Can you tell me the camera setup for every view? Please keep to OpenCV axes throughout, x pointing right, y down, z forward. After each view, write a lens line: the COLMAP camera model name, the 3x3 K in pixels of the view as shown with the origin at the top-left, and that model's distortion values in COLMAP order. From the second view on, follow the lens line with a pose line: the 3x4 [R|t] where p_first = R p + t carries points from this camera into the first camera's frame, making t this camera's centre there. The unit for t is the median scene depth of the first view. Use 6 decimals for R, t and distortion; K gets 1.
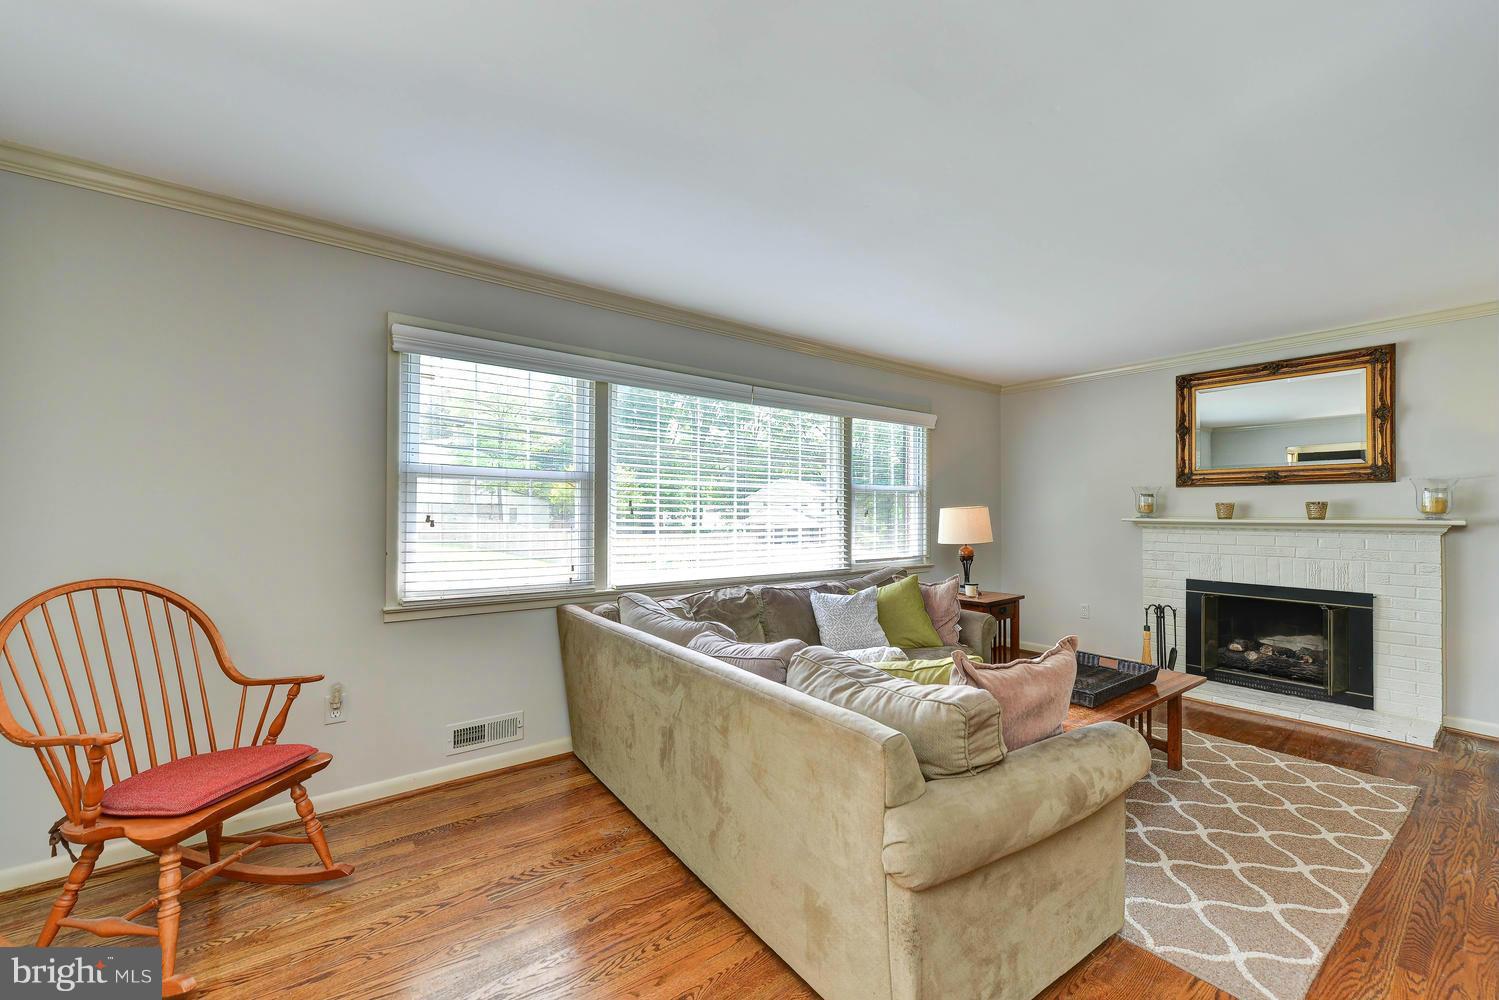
lens RADIAL K [[591.8, 0, 719.6], [0, 591.8, 501.7], [0, 0, 1]] dist [0.001160, -0.000046]
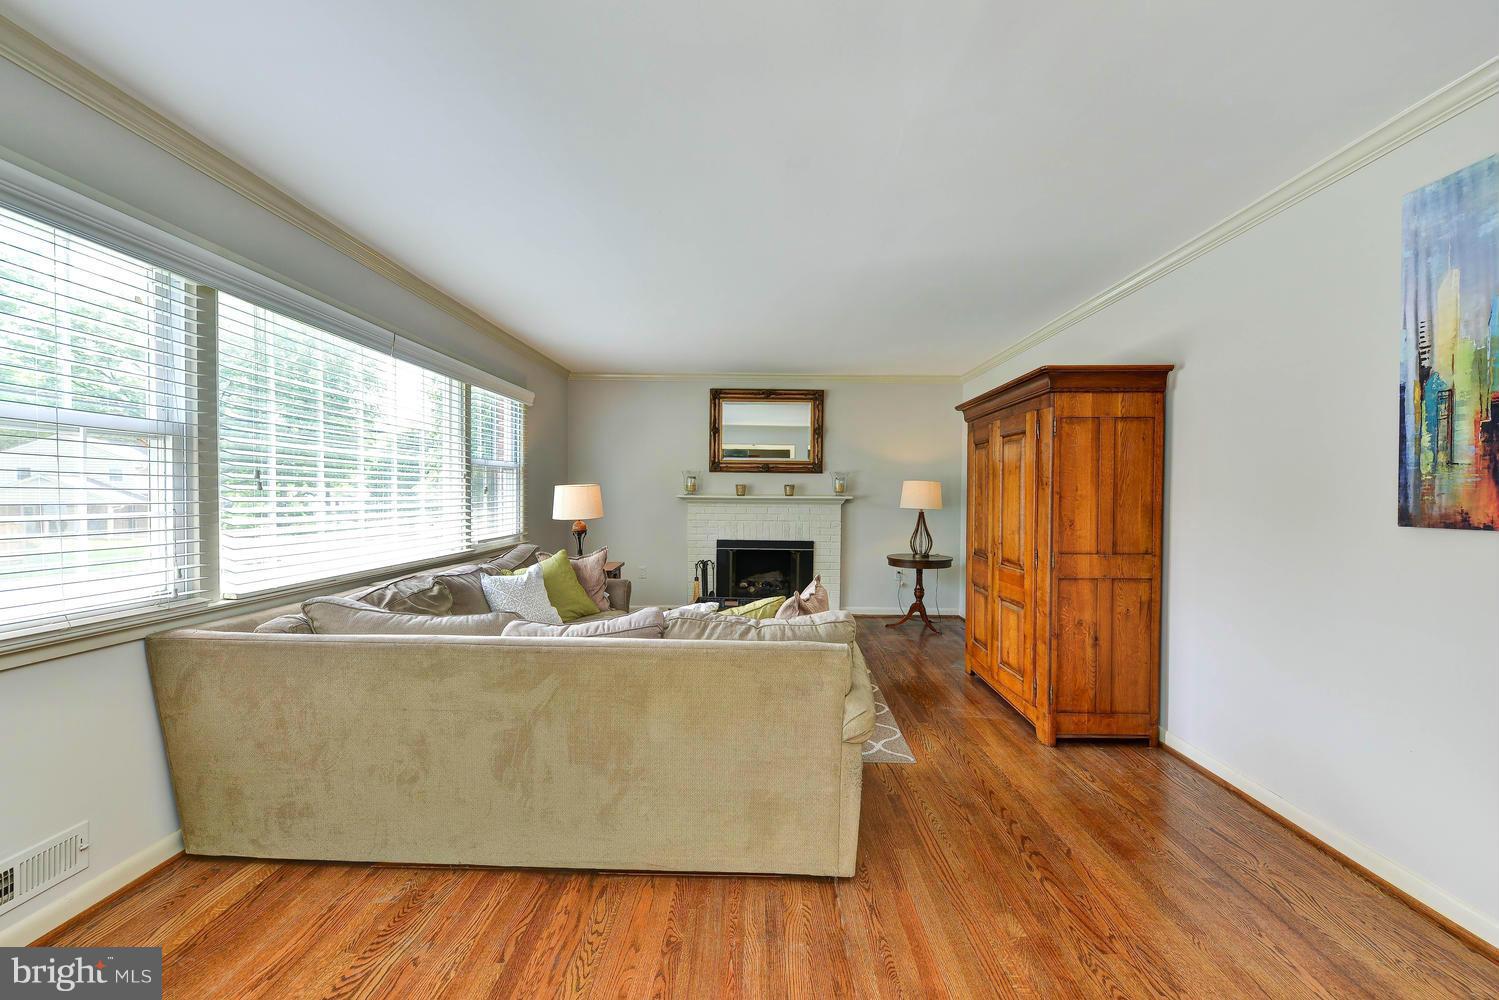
lens RADIAL K [[604.3, 0, 764.4], [0, 604.3, 505.0], [0, 0, 1]] dist [-0.000163, -0.000491]
pose [[0.612992, -0.013204, 0.789979, -0.285309], [-0.020704, 0.999249, 0.032768, 0.002977], [-0.789818, -0.036442, 0.612258, 0.078780]]
